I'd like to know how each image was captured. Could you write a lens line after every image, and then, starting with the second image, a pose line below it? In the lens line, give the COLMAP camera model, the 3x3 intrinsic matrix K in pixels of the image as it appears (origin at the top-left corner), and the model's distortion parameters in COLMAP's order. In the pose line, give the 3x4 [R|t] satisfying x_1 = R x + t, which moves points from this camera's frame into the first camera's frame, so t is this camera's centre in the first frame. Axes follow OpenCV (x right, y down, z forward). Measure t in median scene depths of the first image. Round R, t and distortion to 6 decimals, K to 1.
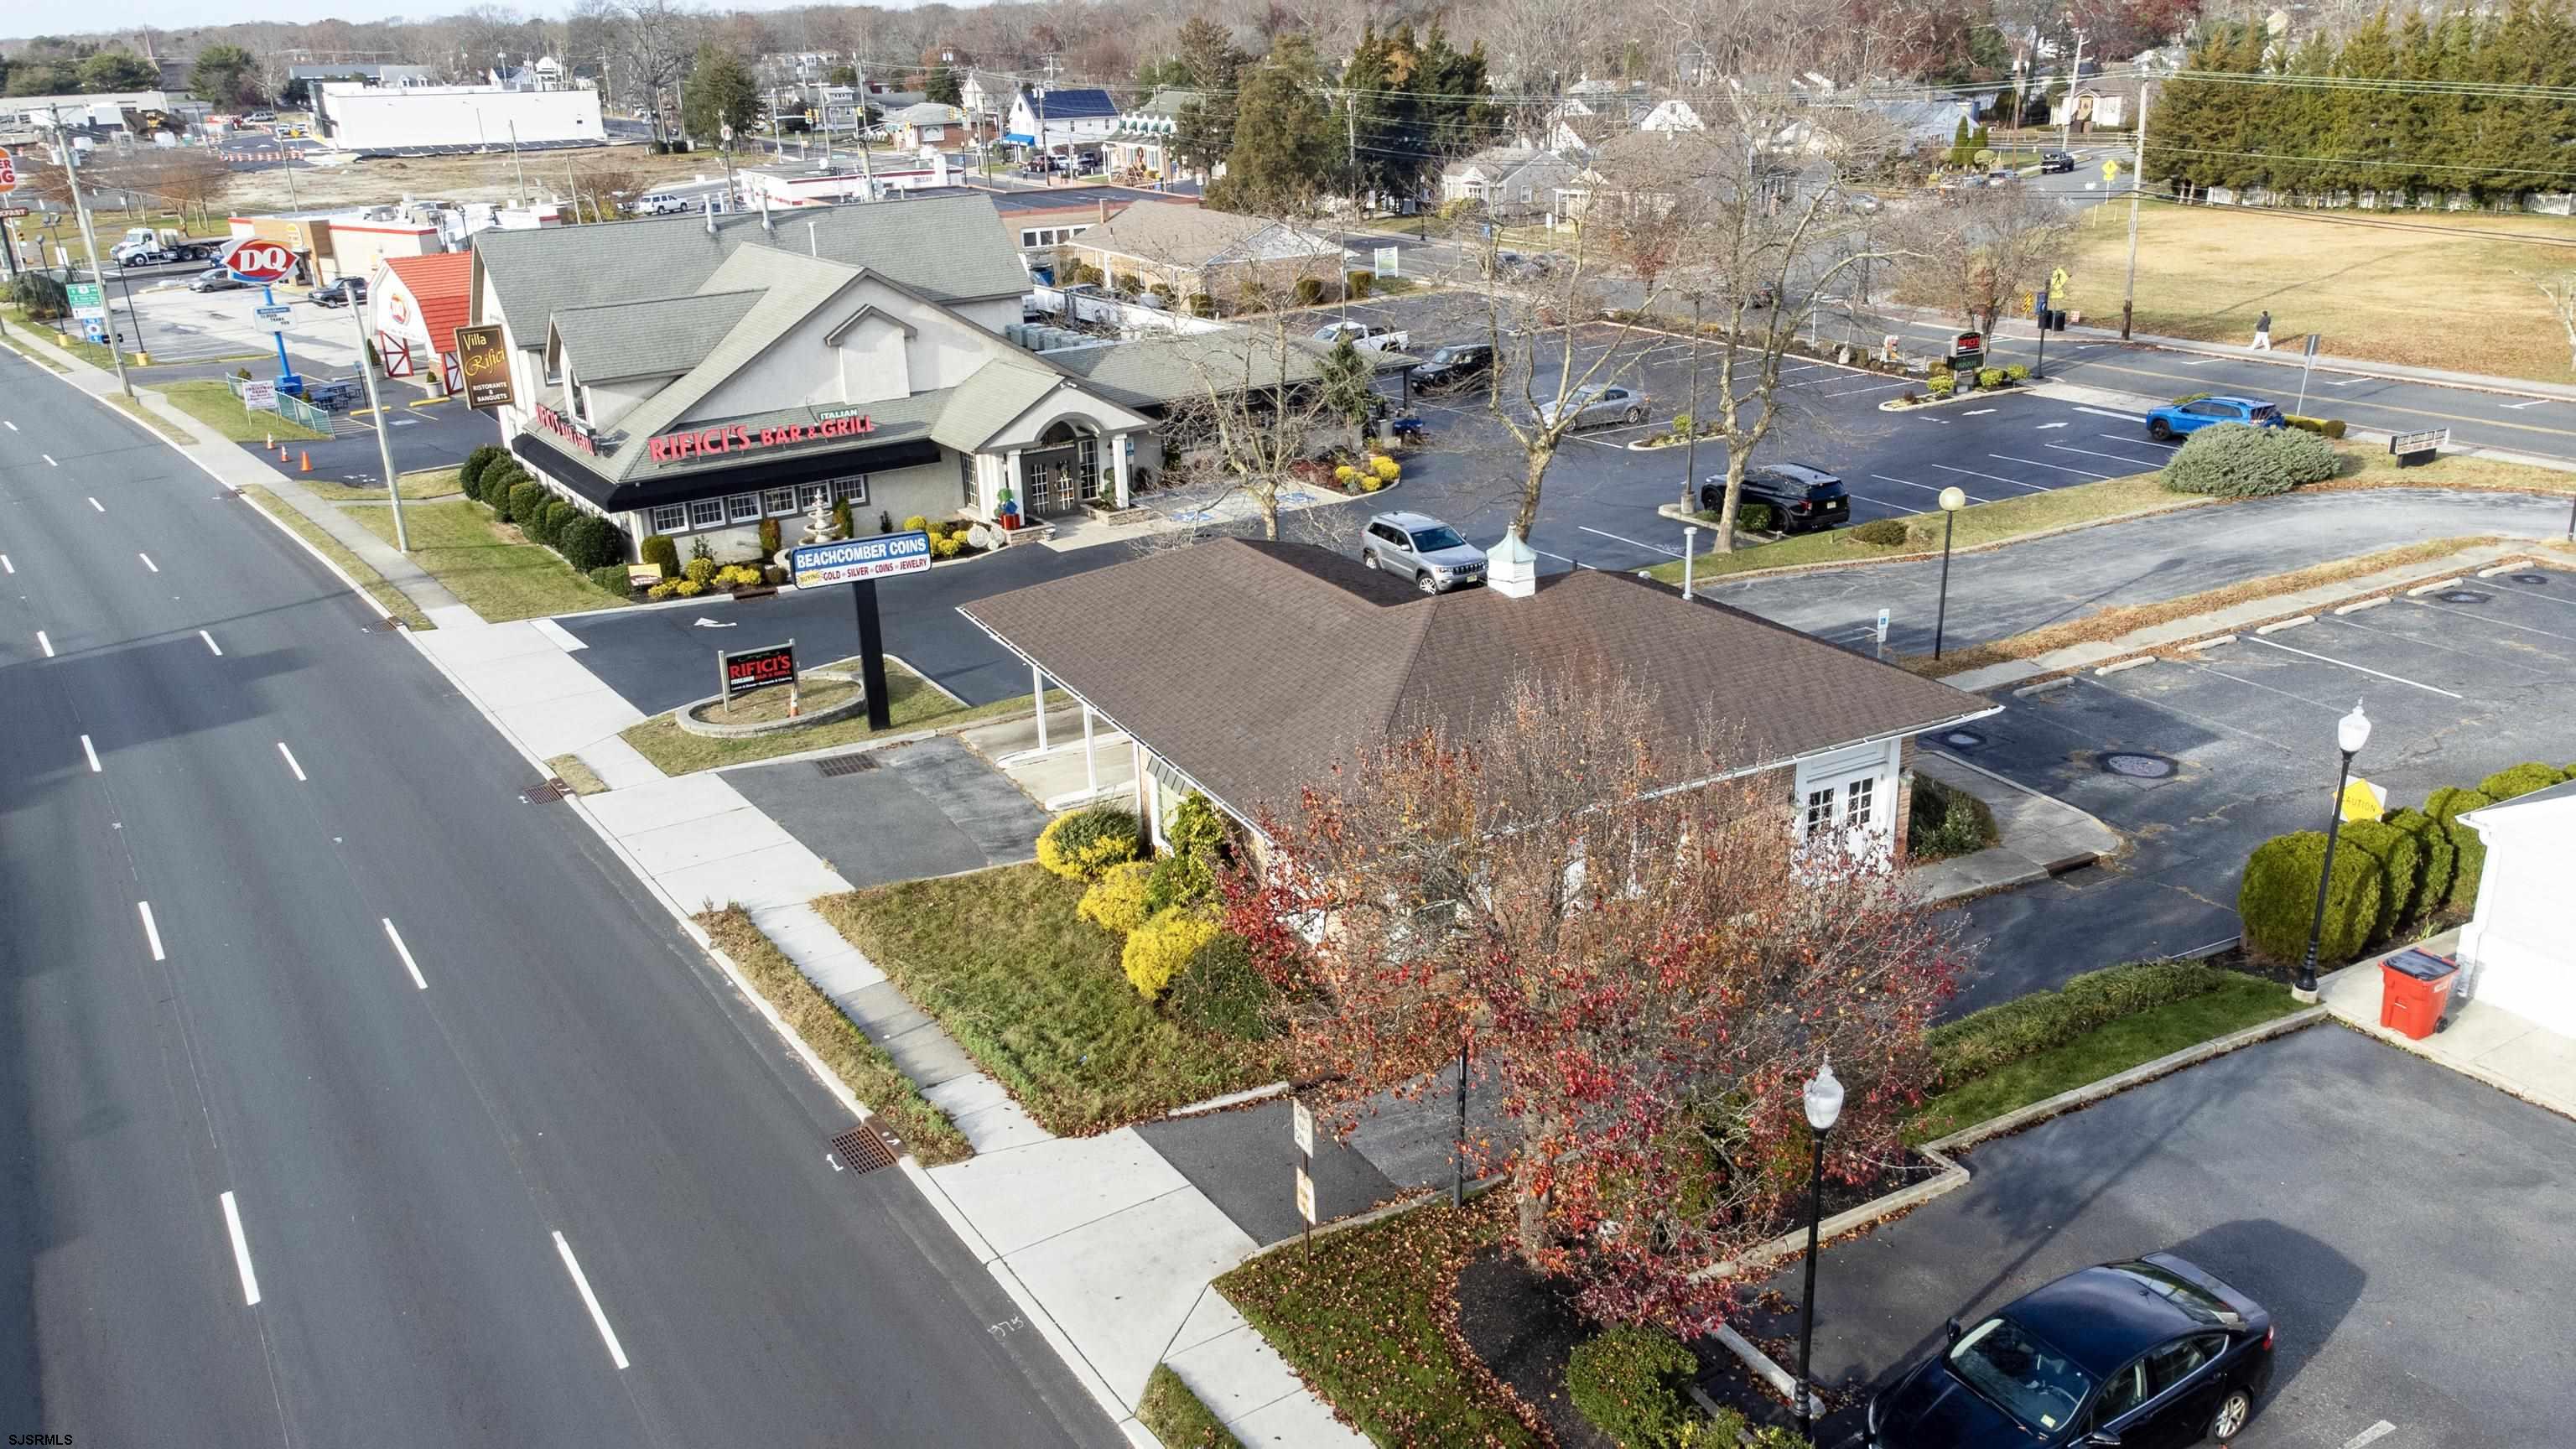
lens RADIAL K [[1871.4, 0, 1297.7], [0, 1871.4, 831.2], [0, 0, 1]] dist [0.037877, 0.000374]
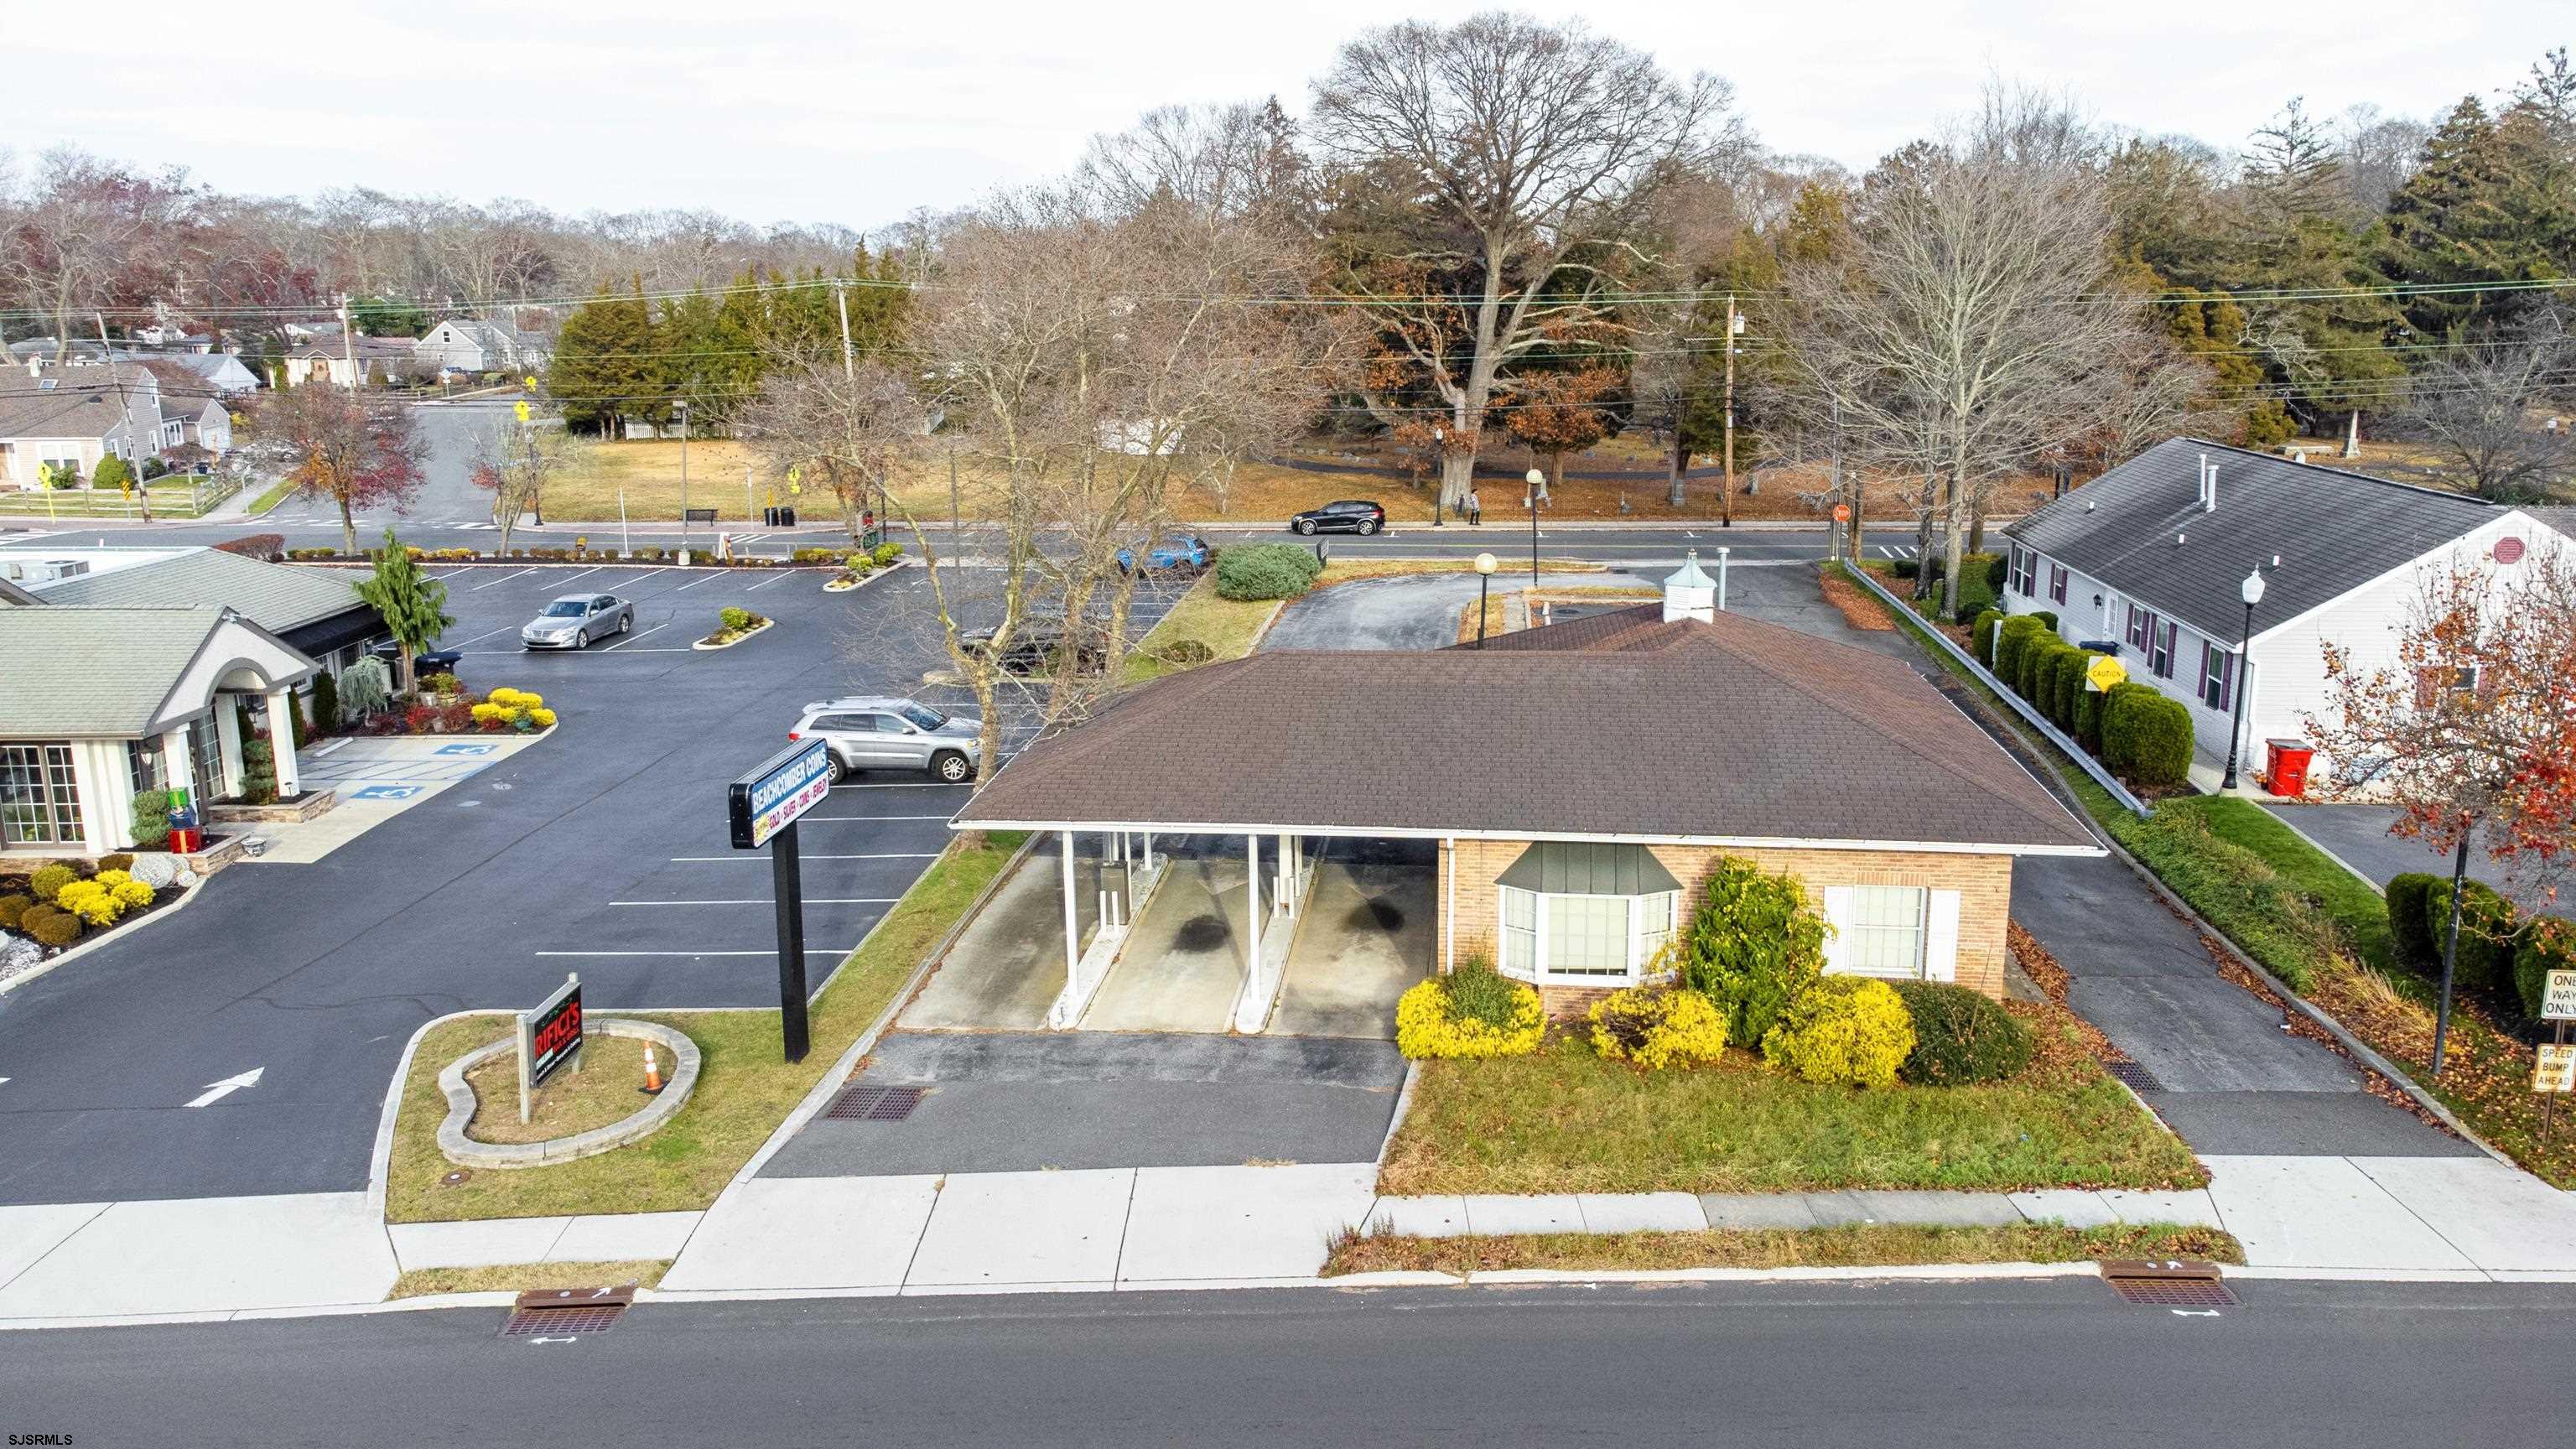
lens RADIAL K [[1918.2, 0, 1277.5], [0, 1918.2, 734.0], [0, 0, 1]] dist [0.044578, 0.003257]
pose [[0.557840, -0.154609, 0.815421, -0.531190], [0.314780, 0.948500, -0.035504, -0.068474], [-0.767938, 0.276484, 0.577779, 0.381478]]
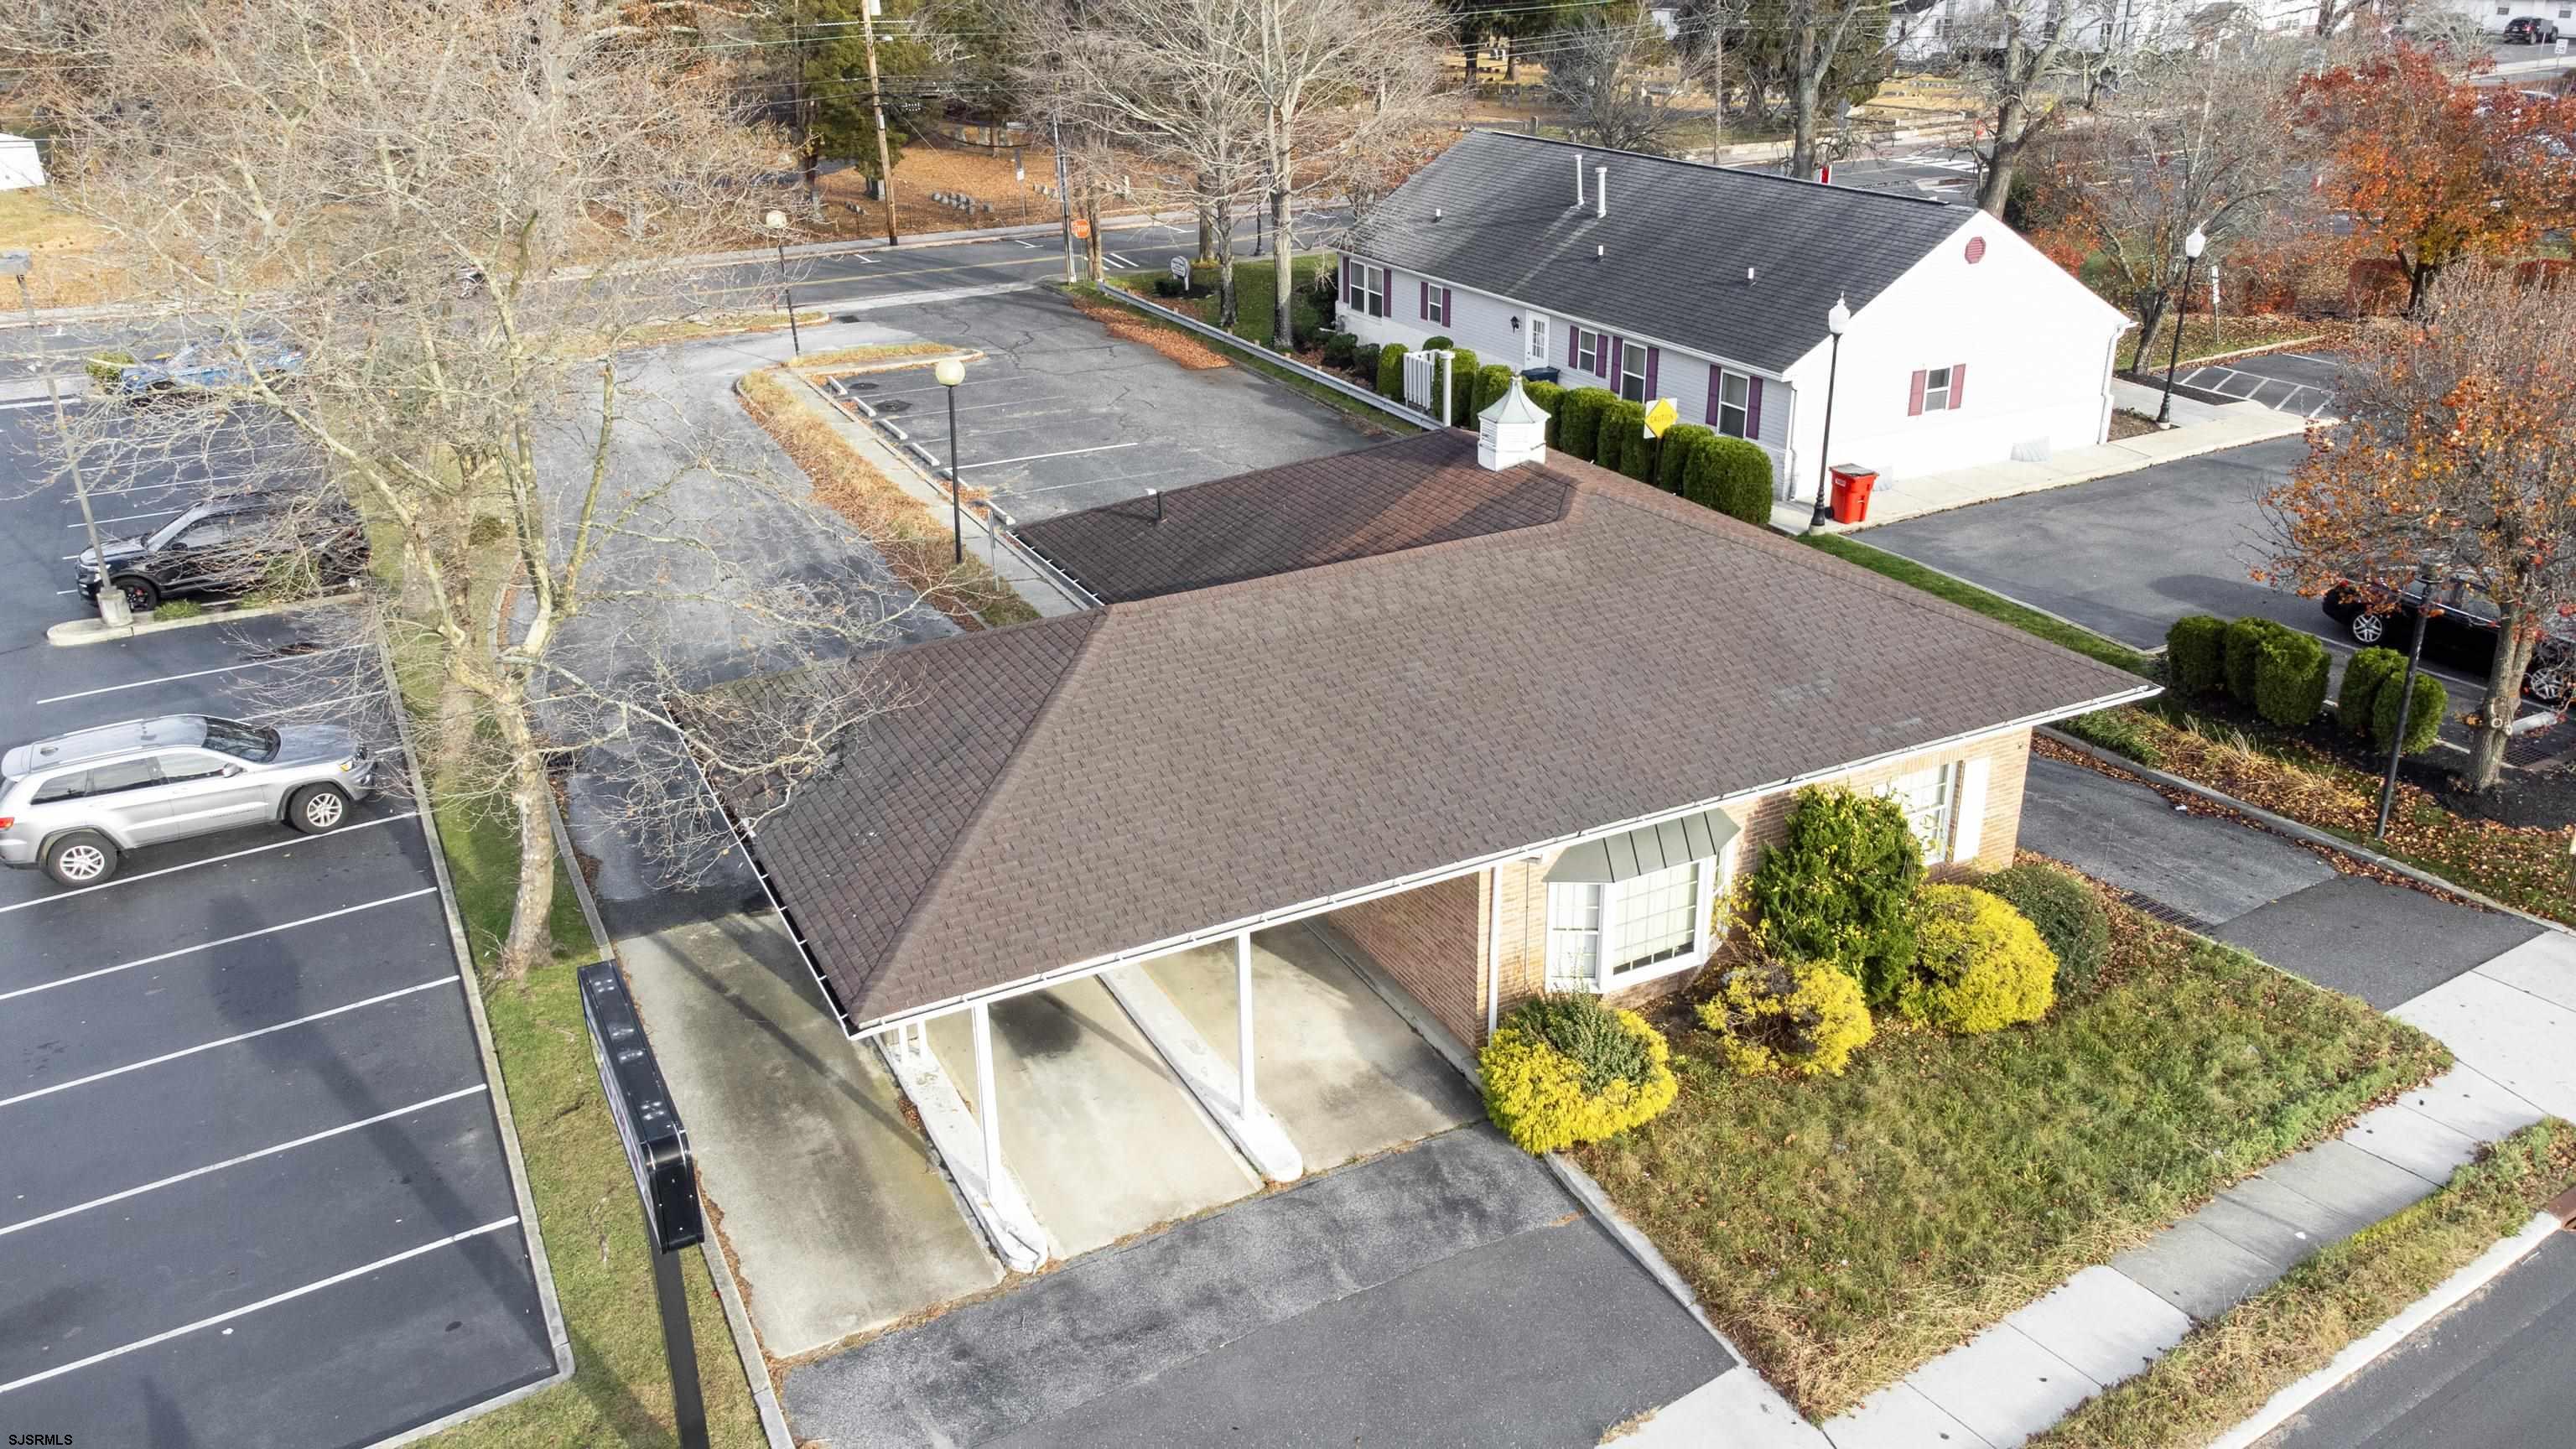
lens RADIAL K [[1930.3, 0, 1288.0], [0, 1930.3, 724.5], [0, 0, 1]] dist [0.037558, 0.007933]
pose [[0.012297, -0.353426, 0.935382, -0.428915], [0.412554, 0.853915, 0.317220, -0.210879], [-0.910850, 0.381994, 0.156308, 0.636900]]
